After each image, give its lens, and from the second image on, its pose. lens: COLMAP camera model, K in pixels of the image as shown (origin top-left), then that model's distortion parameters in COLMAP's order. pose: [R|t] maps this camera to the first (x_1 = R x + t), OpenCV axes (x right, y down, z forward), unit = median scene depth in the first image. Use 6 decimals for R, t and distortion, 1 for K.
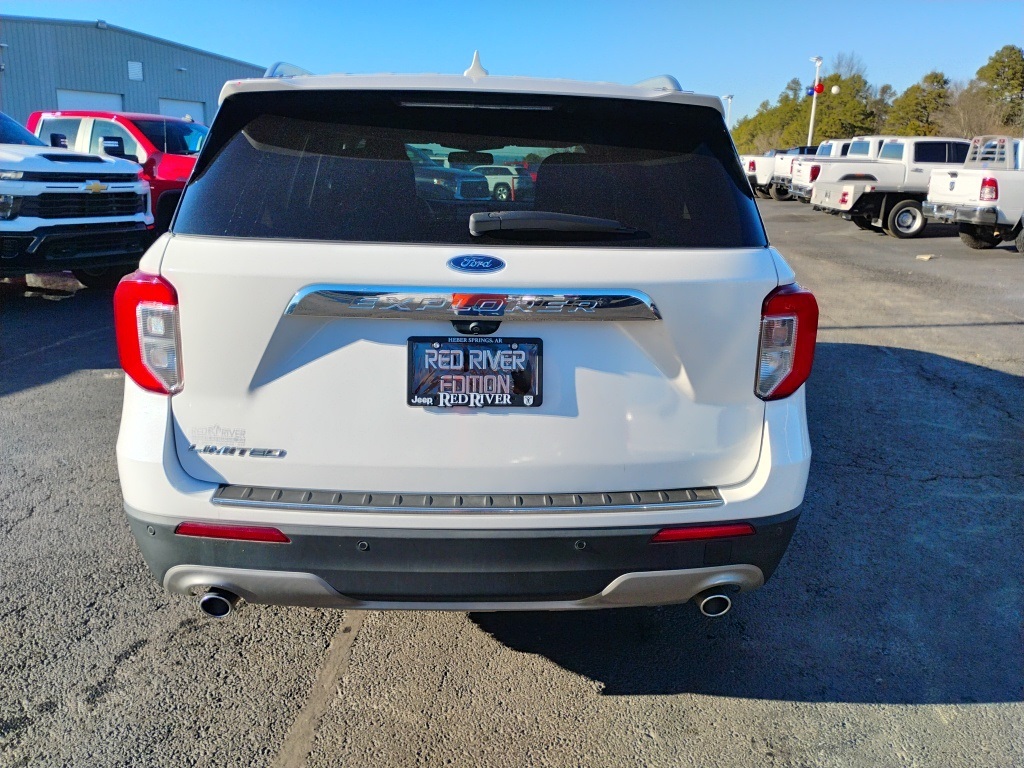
lens RADIAL K [[841.1, 0, 512.0], [0, 841.1, 384.0], [0, 0, 1]] dist [0.078835, -0.103741]
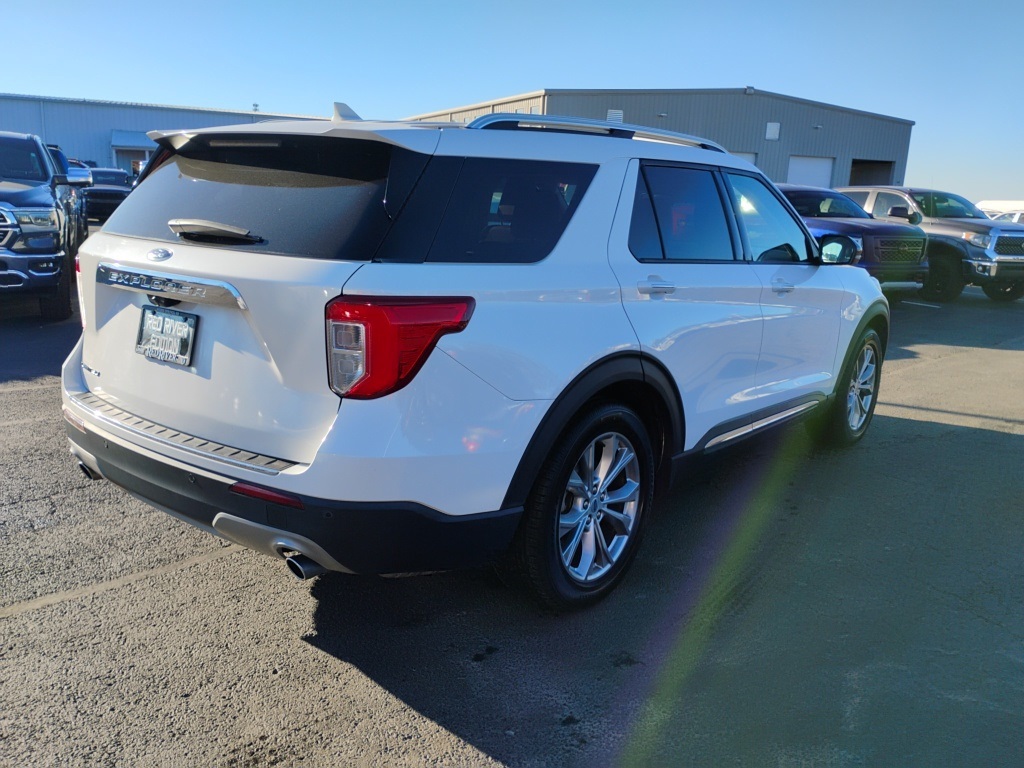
lens RADIAL K [[841.1, 0, 512.0], [0, 841.1, 384.0], [0, 0, 1]] dist [0.078835, -0.103741]
pose [[0.746958, 0.149939, -0.647744, 1.091051], [-0.188854, 0.981959, 0.009523, -0.046686], [0.637486, 0.115216, 0.761798, 0.269167]]
